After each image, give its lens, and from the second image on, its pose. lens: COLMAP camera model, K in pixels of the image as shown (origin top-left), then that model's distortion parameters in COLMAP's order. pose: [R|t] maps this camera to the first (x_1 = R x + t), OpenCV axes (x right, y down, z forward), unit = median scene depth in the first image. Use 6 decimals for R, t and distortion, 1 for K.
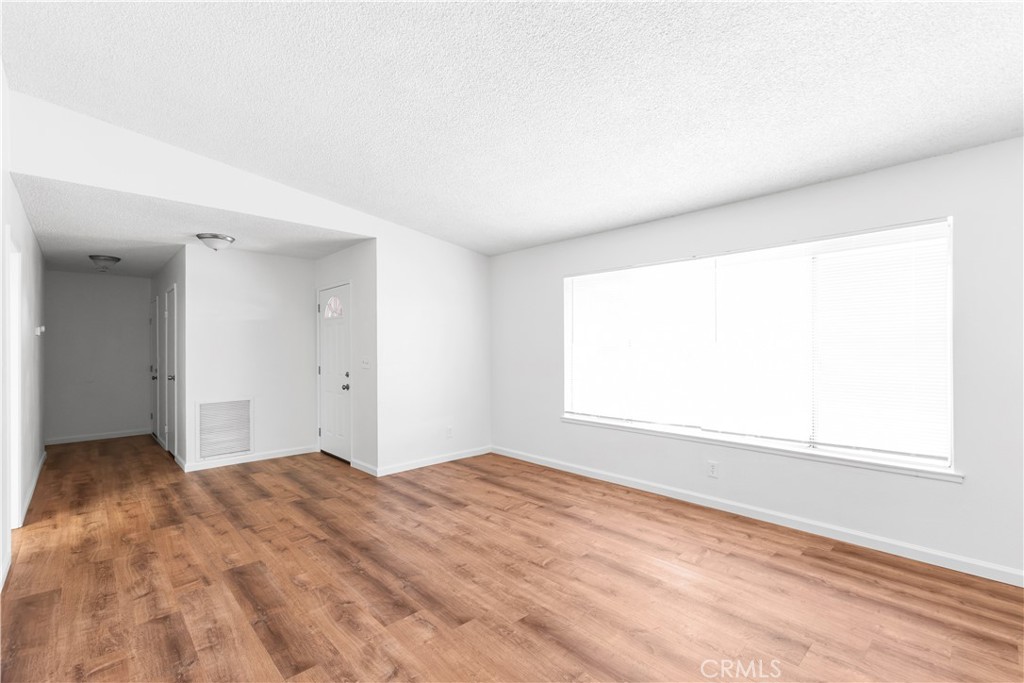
lens RADIAL K [[443.9, 0, 518.0], [0, 443.9, 344.3], [0, 0, 1]] dist [0.021840, -0.008194]
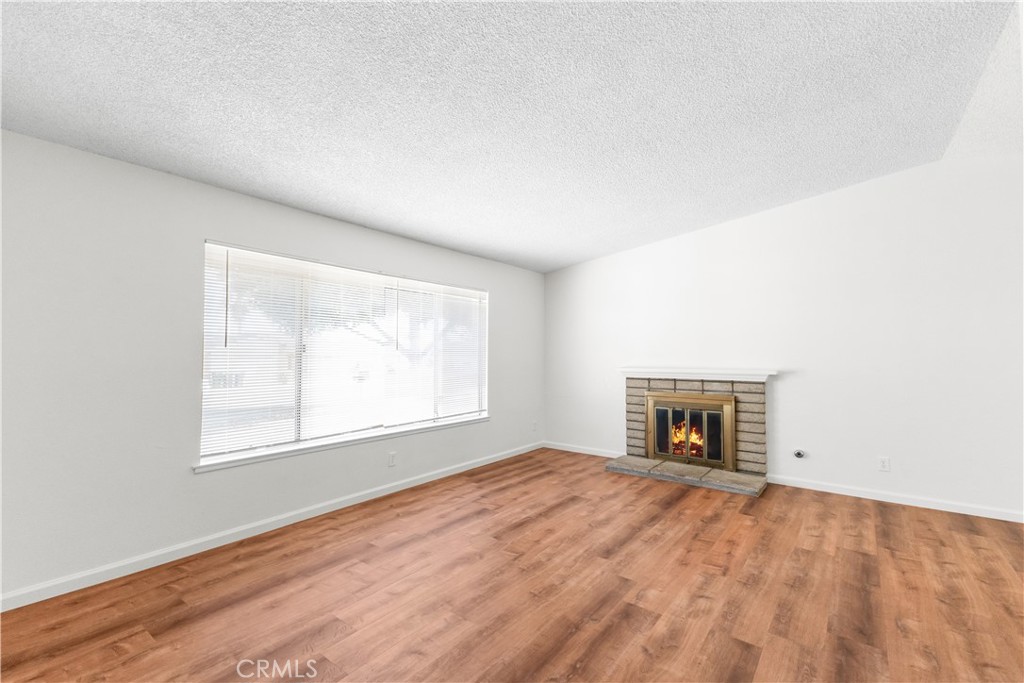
lens RADIAL K [[448.2, 0, 502.2], [0, 448.2, 341.6], [0, 0, 1]] dist [0.011134, 0.000061]
pose [[-0.137467, 0.029453, 0.990068, -1.047656], [-0.011770, 0.999439, -0.031366, 0.010448], [-0.990436, -0.015964, -0.137043, 1.205676]]
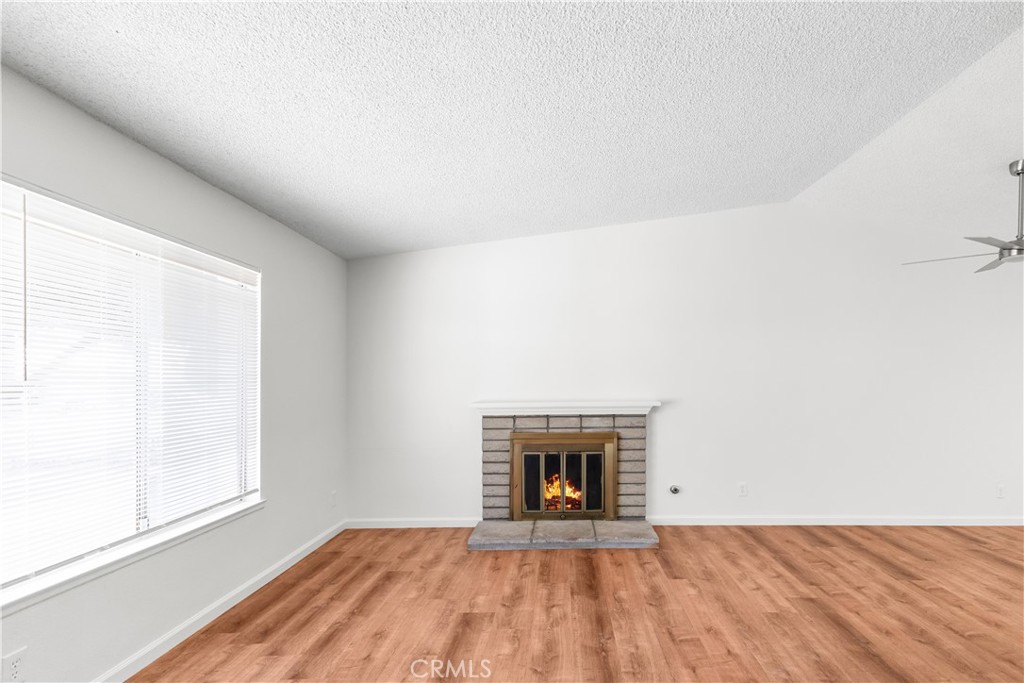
lens RADIAL K [[476.6, 0, 567.7], [0, 476.6, 381.5], [0, 0, 1]] dist [0.028264, -0.000385]
pose [[-0.730728, 0.007365, 0.682629, -0.400228], [0.000754, 0.999950, -0.009981, 0.002874], [-0.682668, -0.006779, -0.730697, 1.342183]]
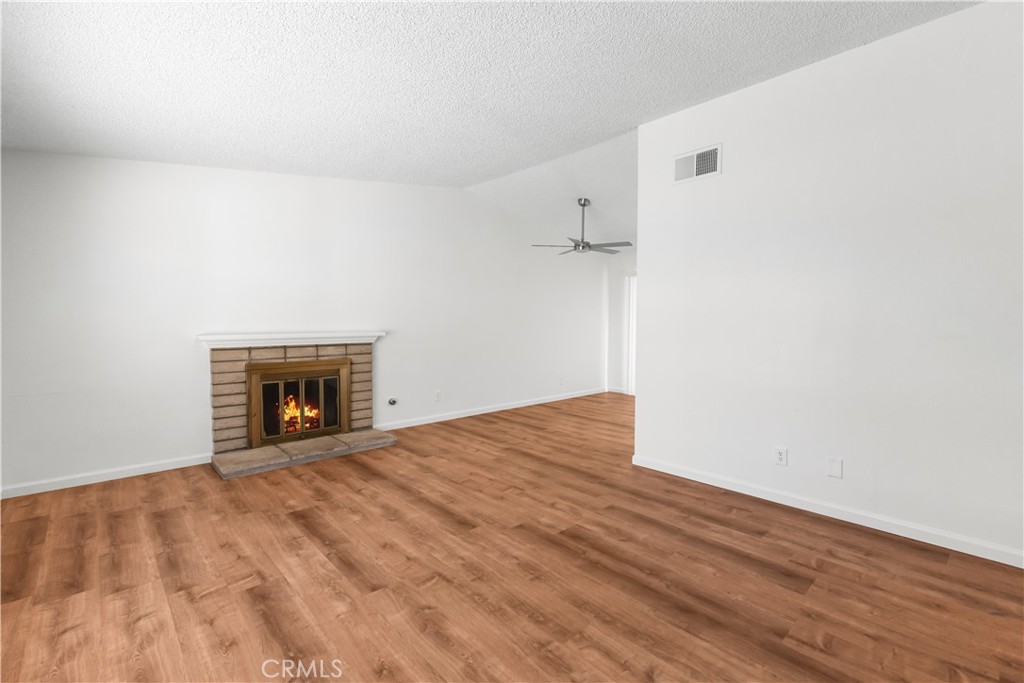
lens RADIAL K [[454.9, 0, 510.9], [0, 454.9, 351.9], [0, 0, 1]] dist [0.014891, -0.000397]
pose [[-0.999801, 0.000044, 0.019968, -0.098831], [0.001228, 0.998239, 0.059300, 0.025922], [-0.019930, 0.059312, -0.998041, 1.834211]]
